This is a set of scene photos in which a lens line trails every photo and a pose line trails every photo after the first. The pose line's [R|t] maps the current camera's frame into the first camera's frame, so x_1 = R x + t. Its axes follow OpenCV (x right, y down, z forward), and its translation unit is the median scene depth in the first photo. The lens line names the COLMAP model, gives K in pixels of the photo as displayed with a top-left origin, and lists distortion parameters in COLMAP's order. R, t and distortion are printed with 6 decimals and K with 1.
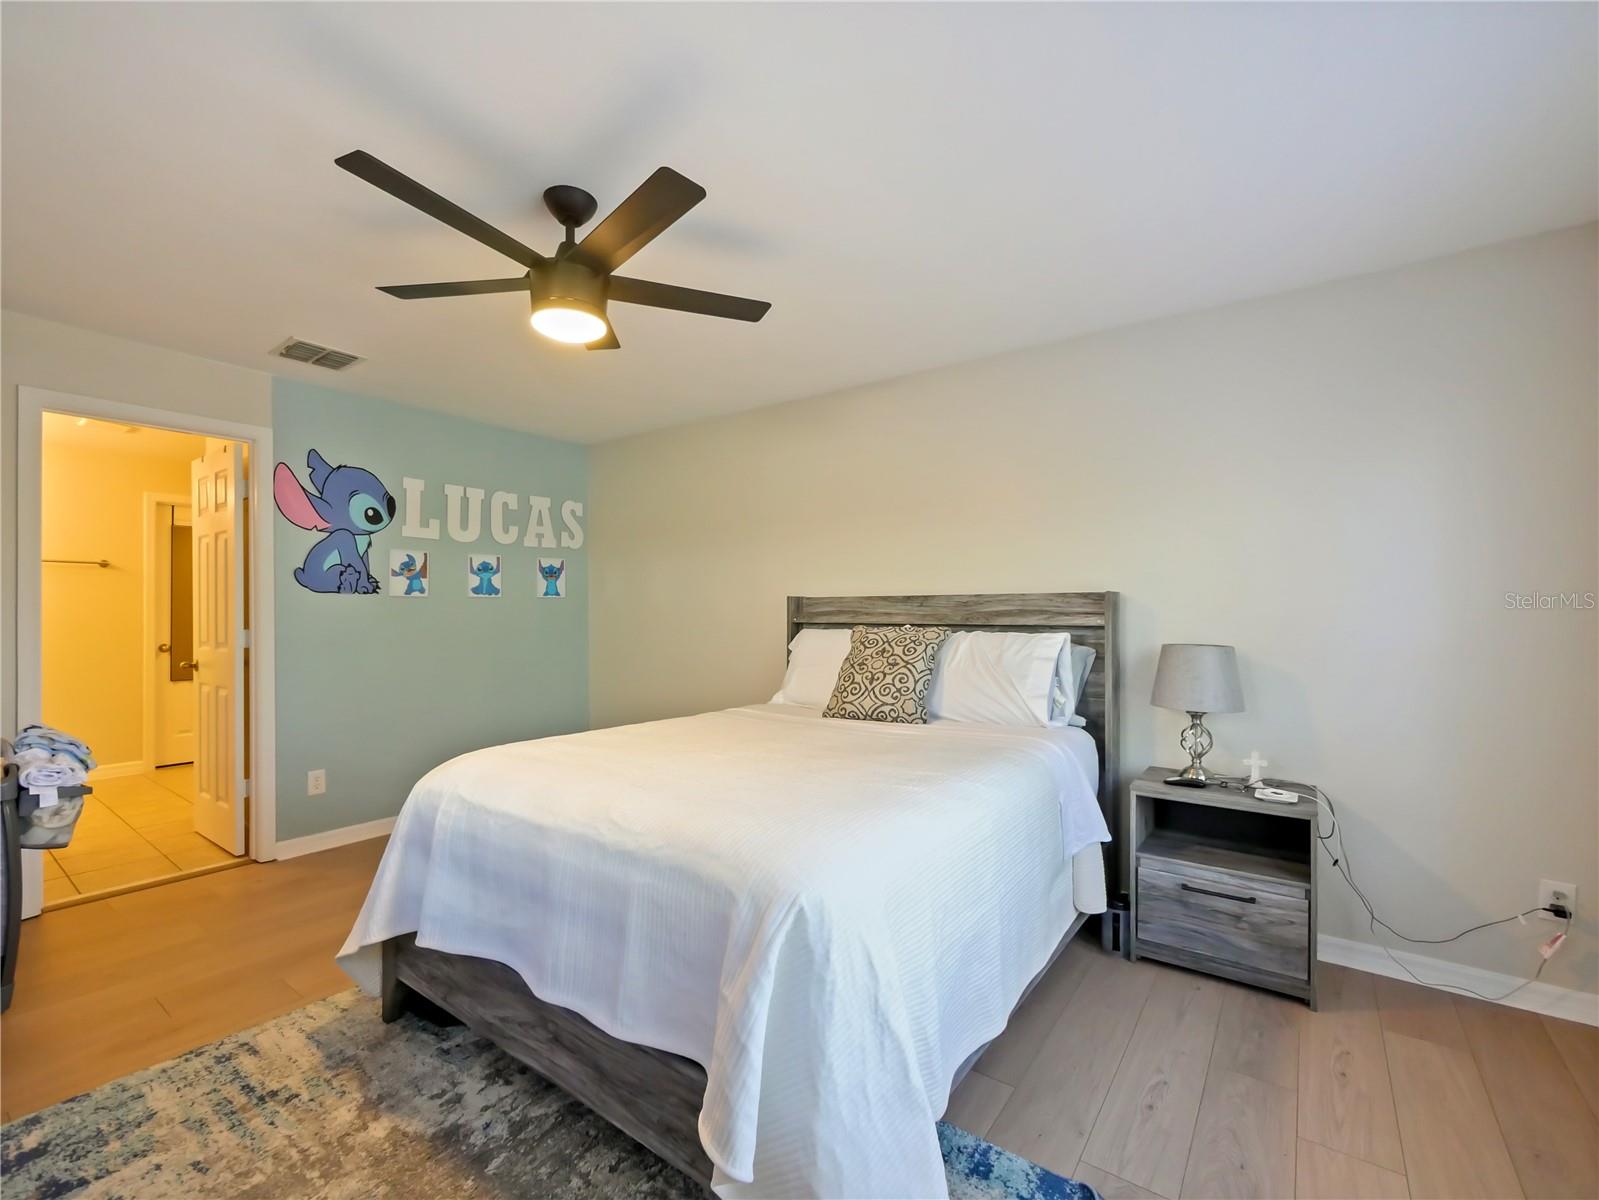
lens RADIAL K [[696.4, 0, 799.2], [0, 696.4, 606.8], [0, 0, 1]] dist [-0.000693, -0.000768]
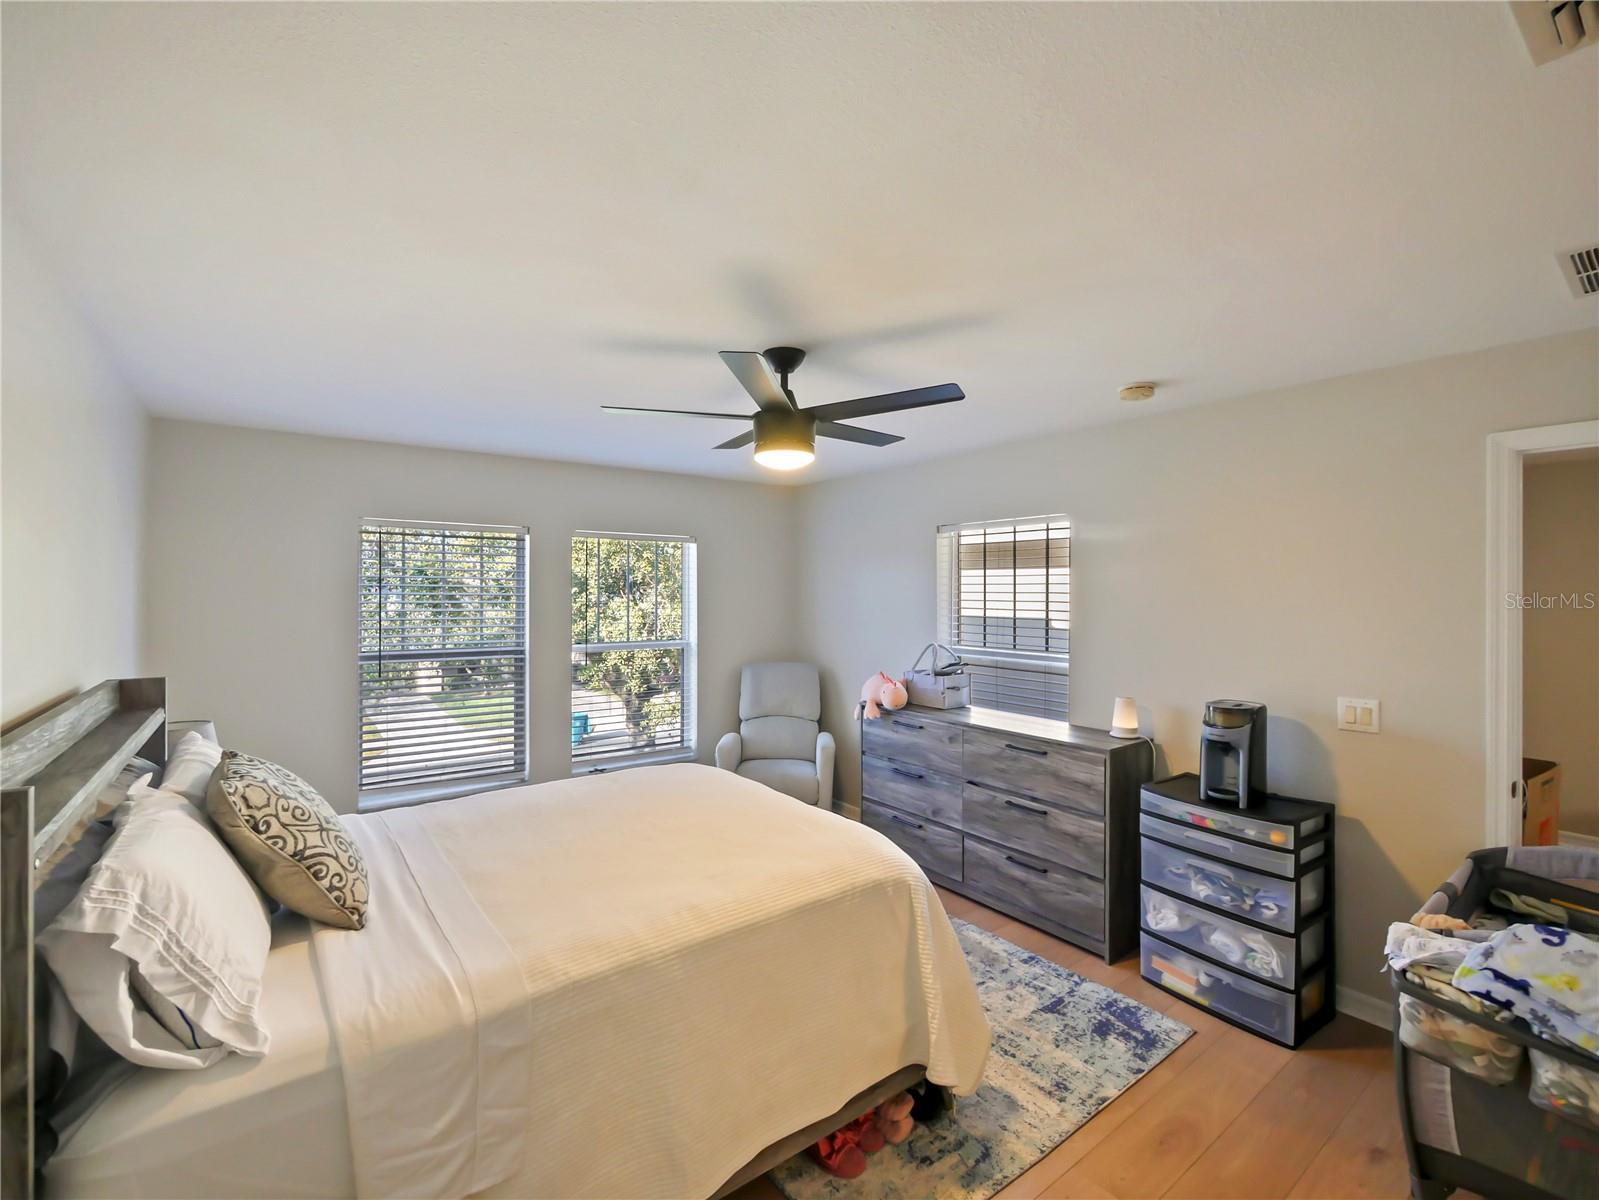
lens RADIAL K [[691.7, 0, 791.6], [0, 691.7, 588.7], [0, 0, 1]] dist [-0.004281, -0.000392]
pose [[-0.956803, -0.002871, 0.290723, -0.731749], [-0.005412, 0.999954, -0.007940, -0.181095], [-0.290687, -0.009170, -0.956774, 2.270201]]
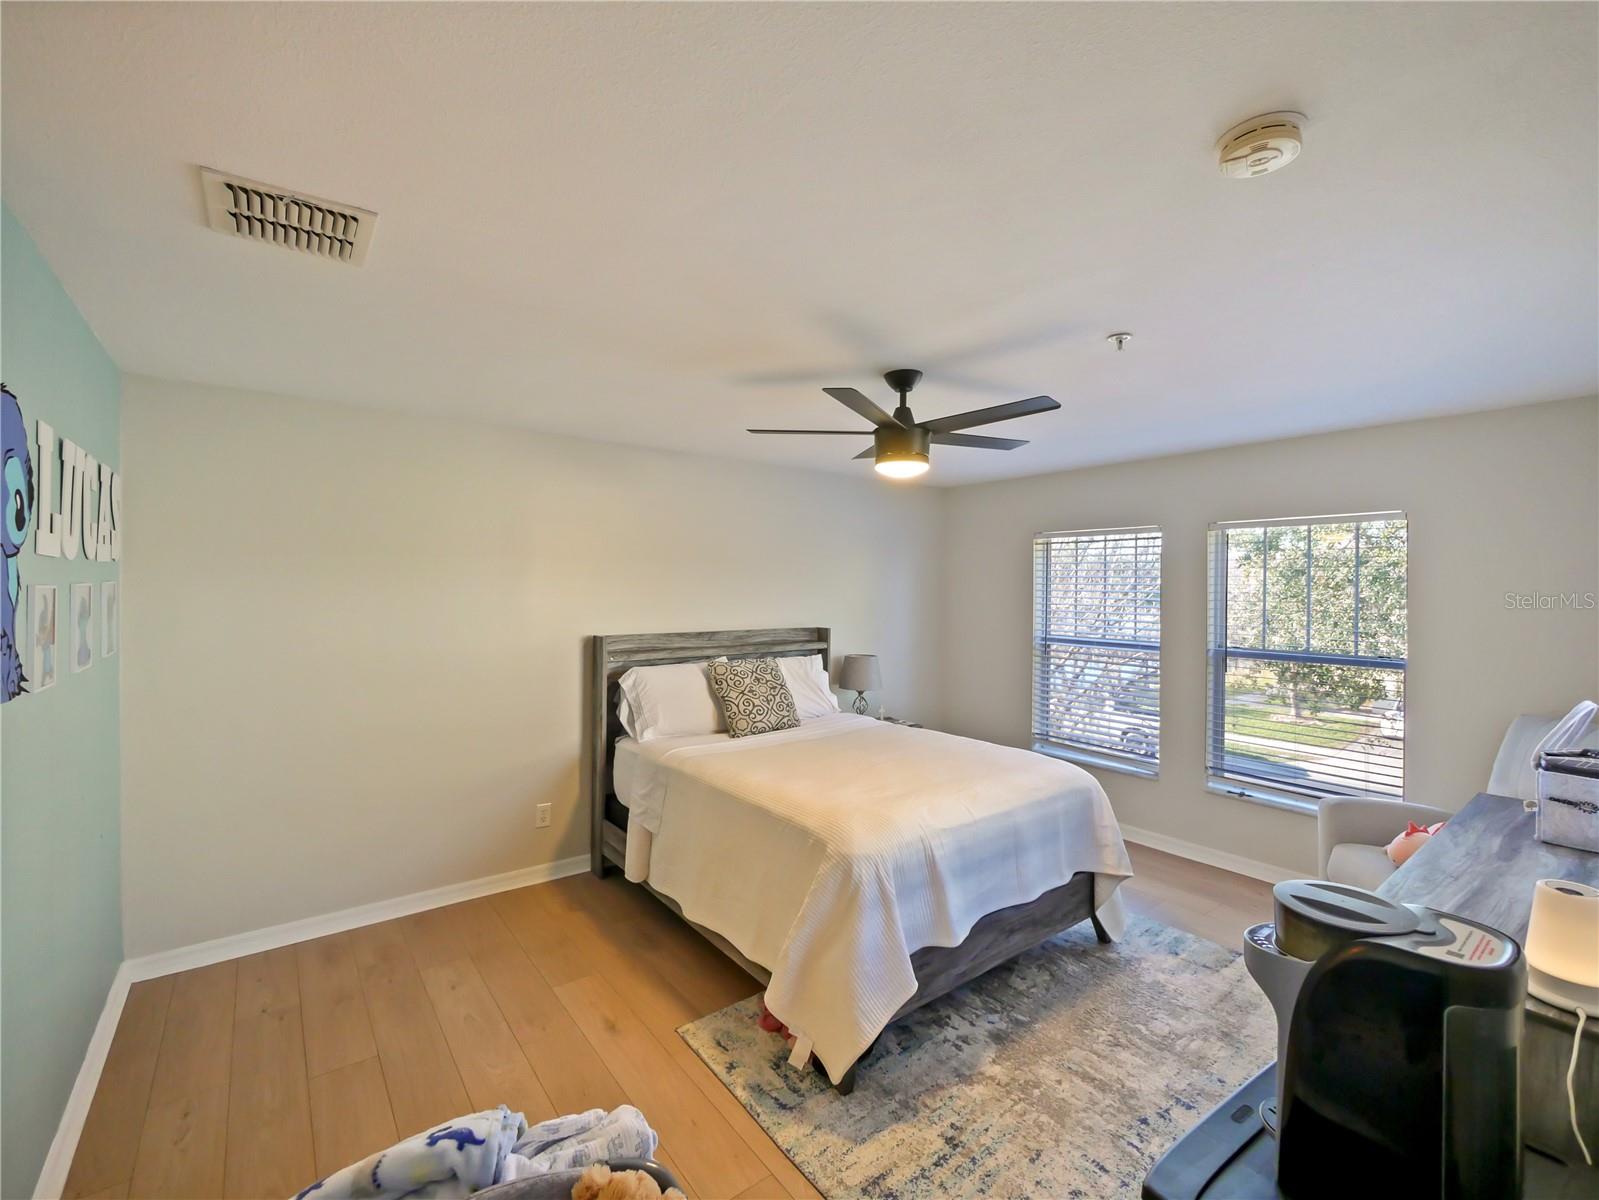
lens RADIAL K [[691.7, 0, 791.6], [0, 691.7, 588.7], [0, 0, 1]] dist [-0.004281, -0.000392]
pose [[0.280292, 0.000182, 0.959915, -1.772015], [-0.013109, 0.999907, 0.003638, -0.180096], [-0.959825, -0.013603, 0.280269, 0.881518]]
